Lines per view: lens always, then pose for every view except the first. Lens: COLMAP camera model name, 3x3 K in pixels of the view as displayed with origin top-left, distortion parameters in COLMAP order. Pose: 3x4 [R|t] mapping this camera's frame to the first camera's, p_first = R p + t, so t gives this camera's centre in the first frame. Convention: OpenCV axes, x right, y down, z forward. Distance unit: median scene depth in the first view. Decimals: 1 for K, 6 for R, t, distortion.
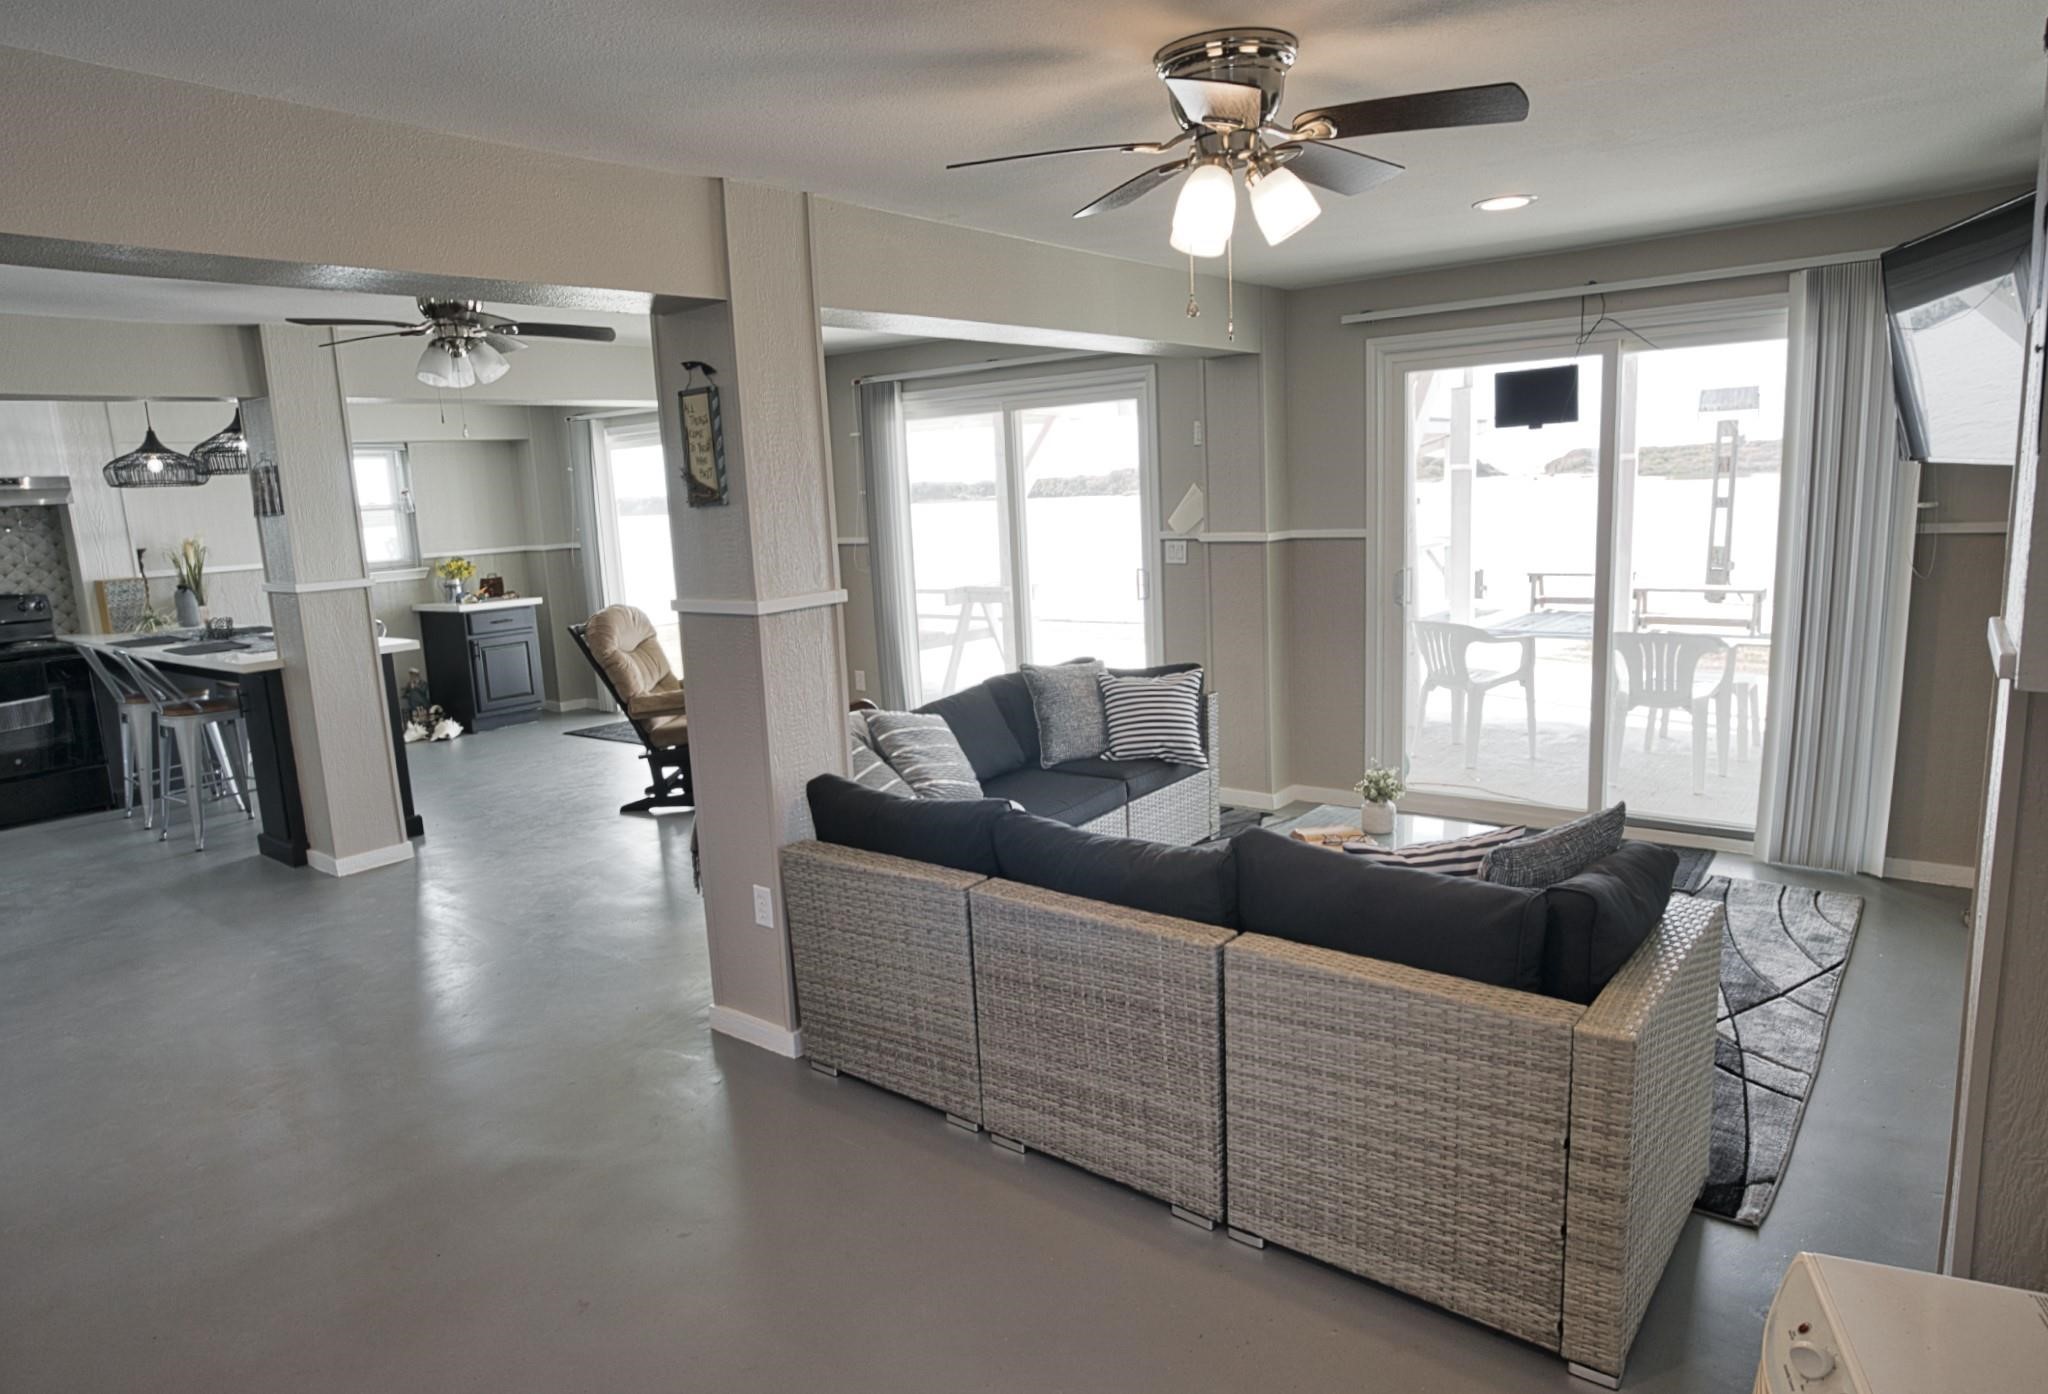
lens RADIAL K [[1218.6, 0, 1031.4], [0, 1218.6, 693.4], [0, 0, 1]] dist [-0.009204, -0.000402]
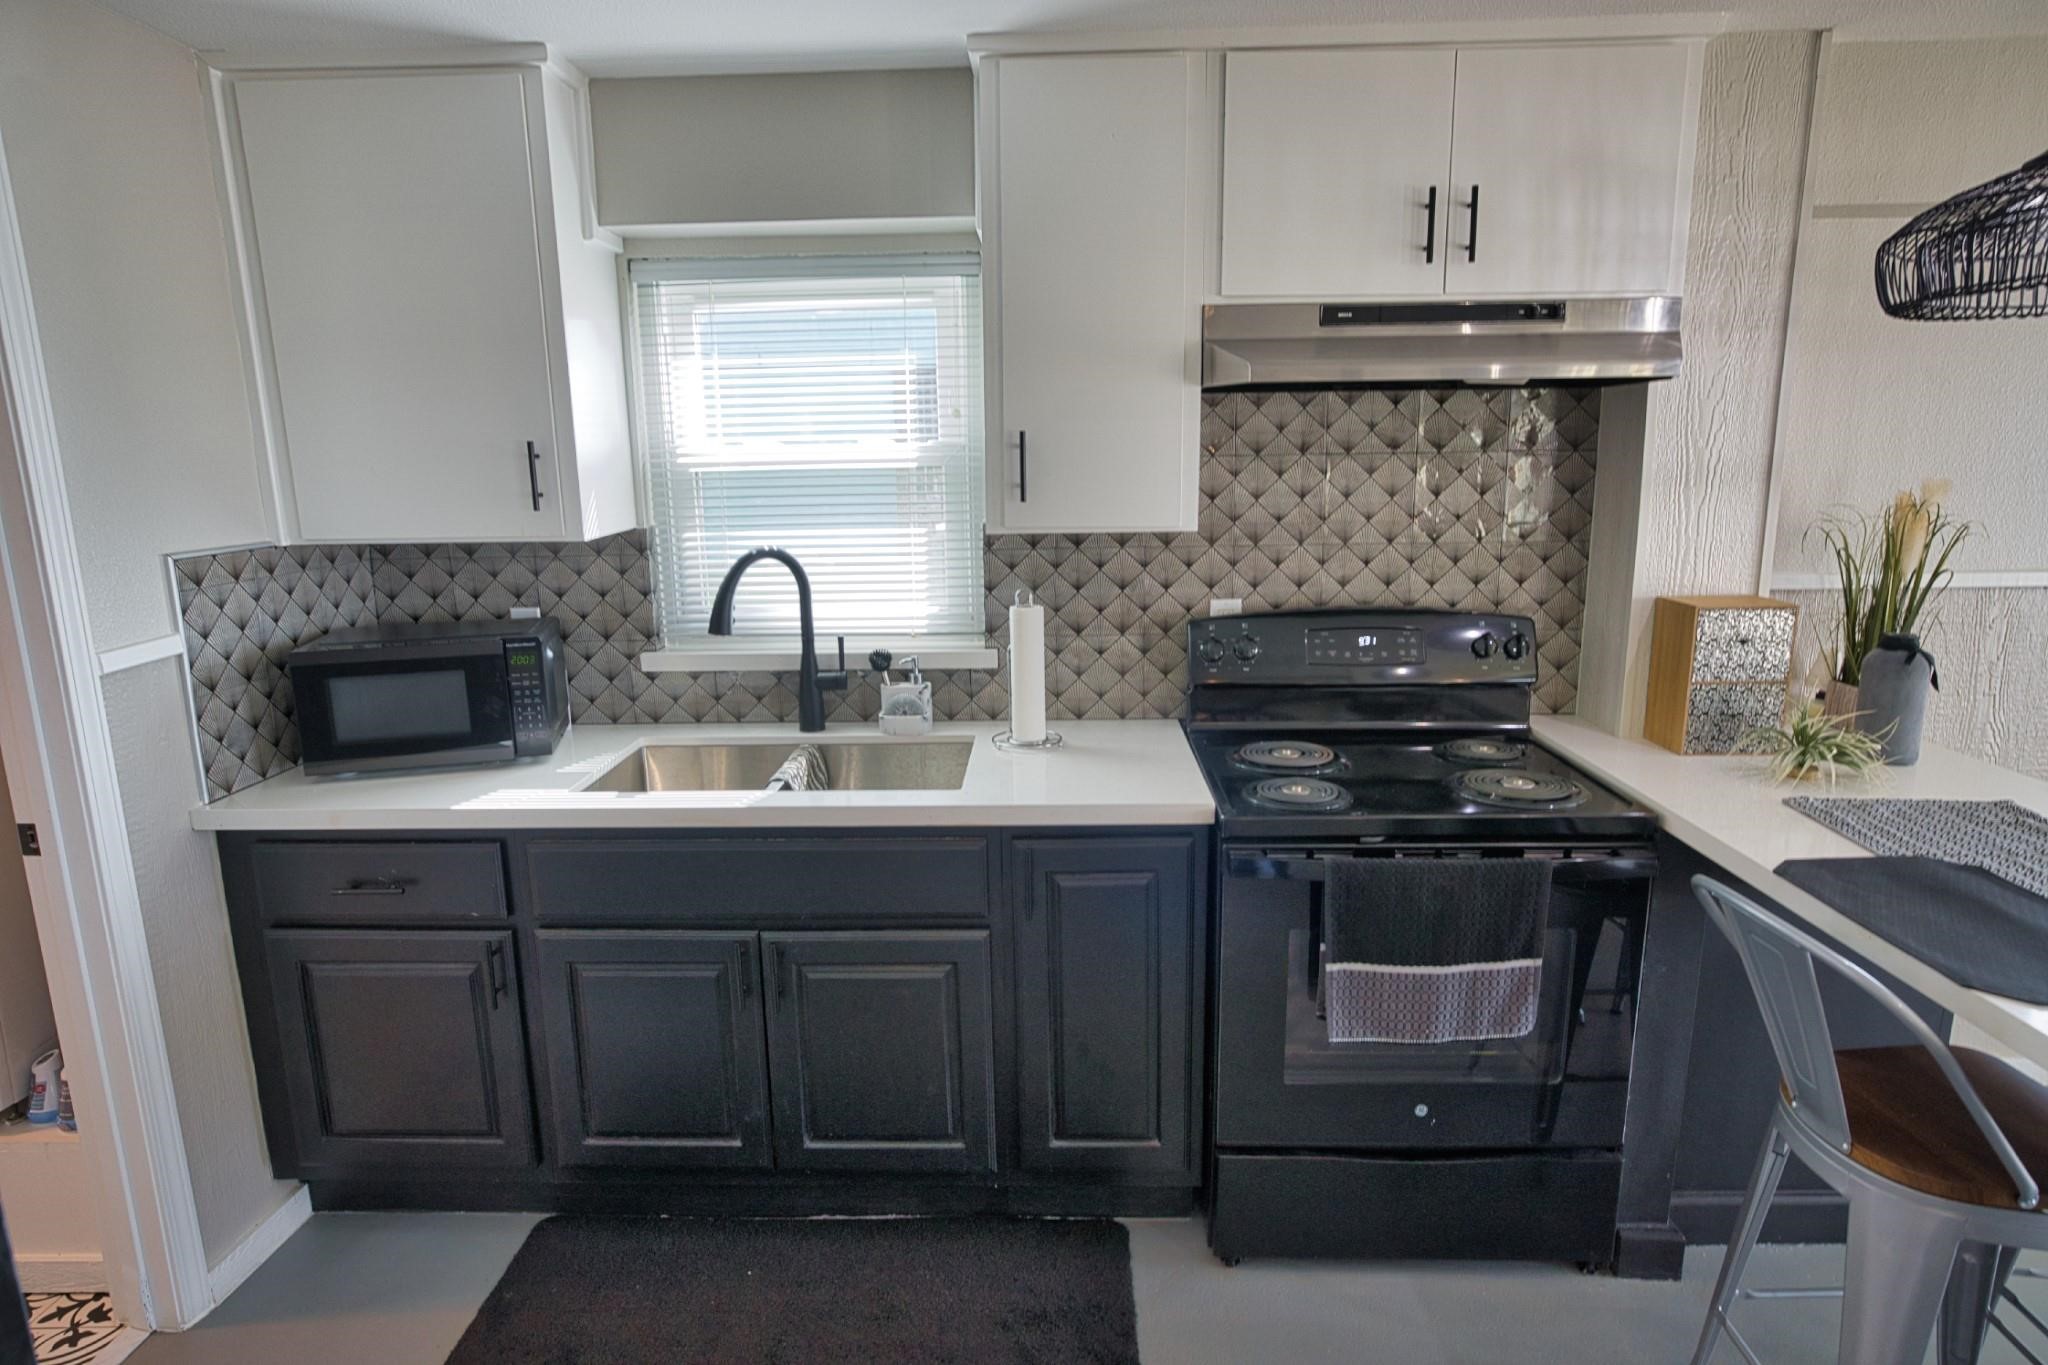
lens RADIAL K [[1174.1, 0, 1031.7], [0, 1174.1, 685.9], [0, 0, 1]] dist [-0.033405, 0.023176]
pose [[0.603217, 0.197159, -0.772824, -0.616149], [-0.154286, 0.979508, 0.129461, -0.083999], [0.782512, 0.041143, 0.621275, 0.642437]]
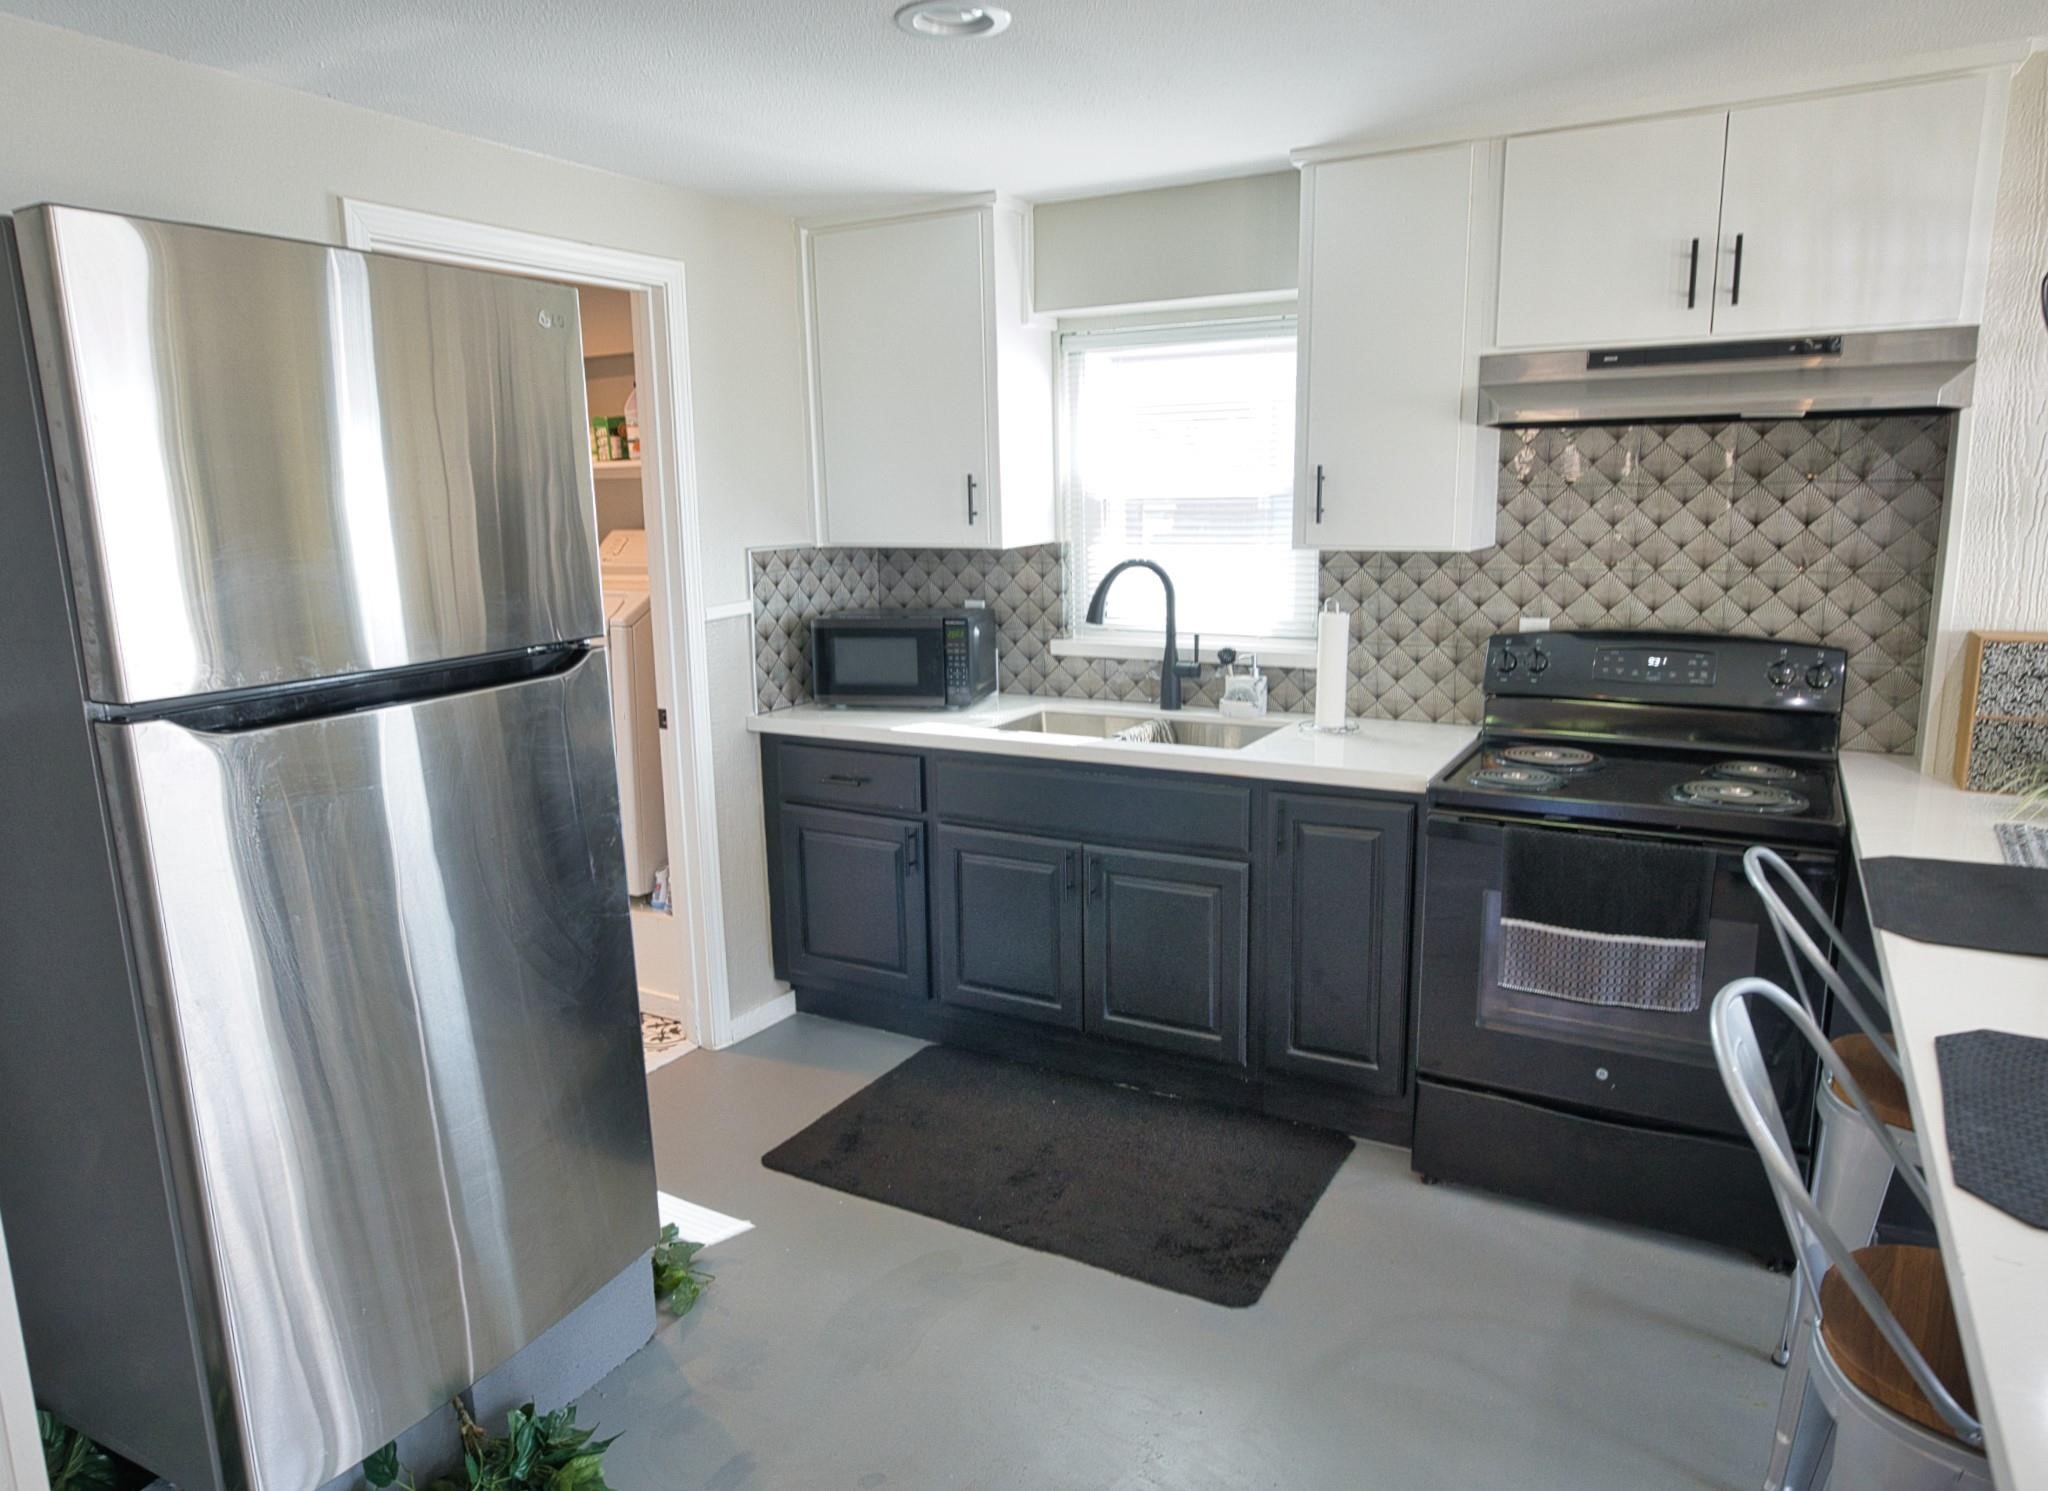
lens RADIAL K [[1319.4, 0, 1014.0], [0, 1319.4, 752.8], [0, 0, 1]] dist [-0.039981, 0.019729]
pose [[0.154557, 0.233994, -0.959874, -0.448759], [-0.165162, 0.963996, 0.208405, -0.092369], [0.974081, 0.126325, 0.187639, 0.667674]]
